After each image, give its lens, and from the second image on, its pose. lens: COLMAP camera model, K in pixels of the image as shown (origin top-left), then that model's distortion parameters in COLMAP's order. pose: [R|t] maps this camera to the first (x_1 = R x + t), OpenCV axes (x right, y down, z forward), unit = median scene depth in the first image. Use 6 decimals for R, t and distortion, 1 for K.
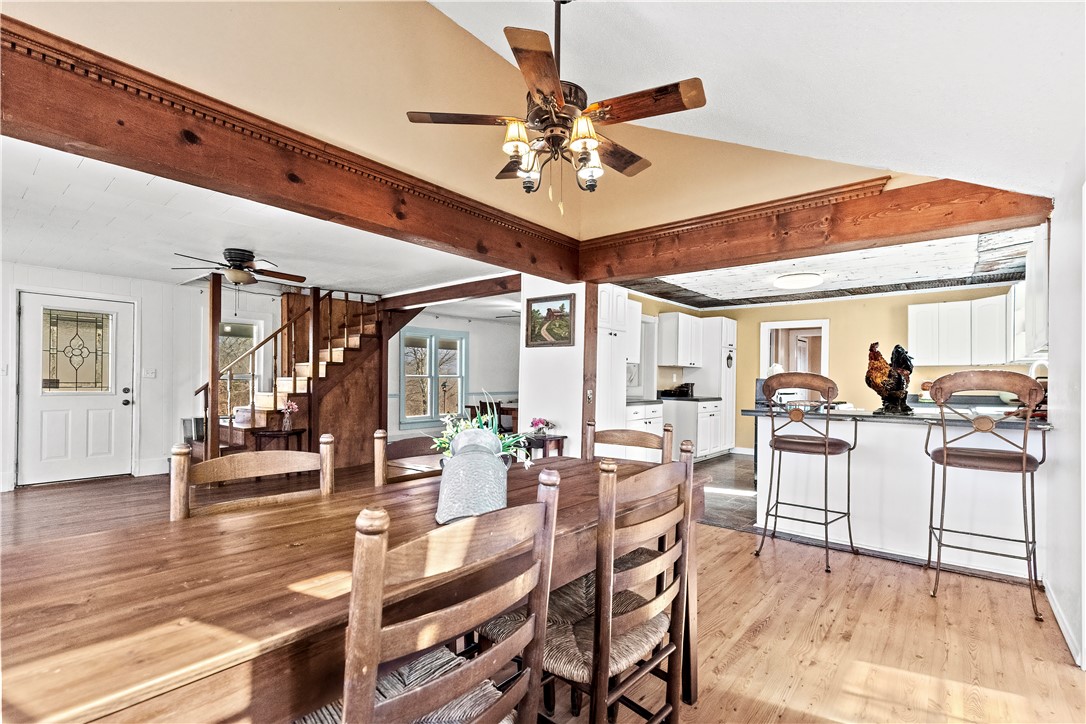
lens RADIAL K [[497.9, 0, 547.6], [0, 497.9, 377.5], [0, 0, 1]] dist [0.000594, -0.001166]
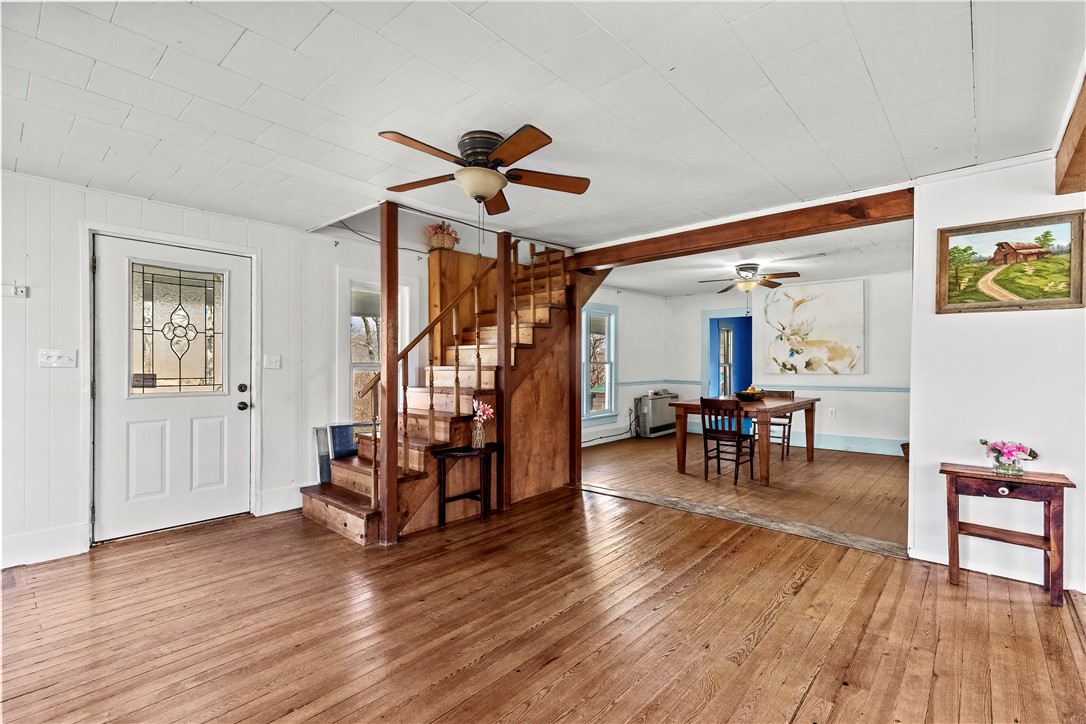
lens RADIAL K [[497.9, 0, 545.9], [0, 497.9, 364.4], [0, 0, 1]] dist [0.000594, -0.001166]
pose [[0.999043, -0.006368, -0.043262, -0.383325], [0.006624, 0.999961, 0.005766, -0.006261], [0.043223, -0.006047, 0.999047, 0.326710]]
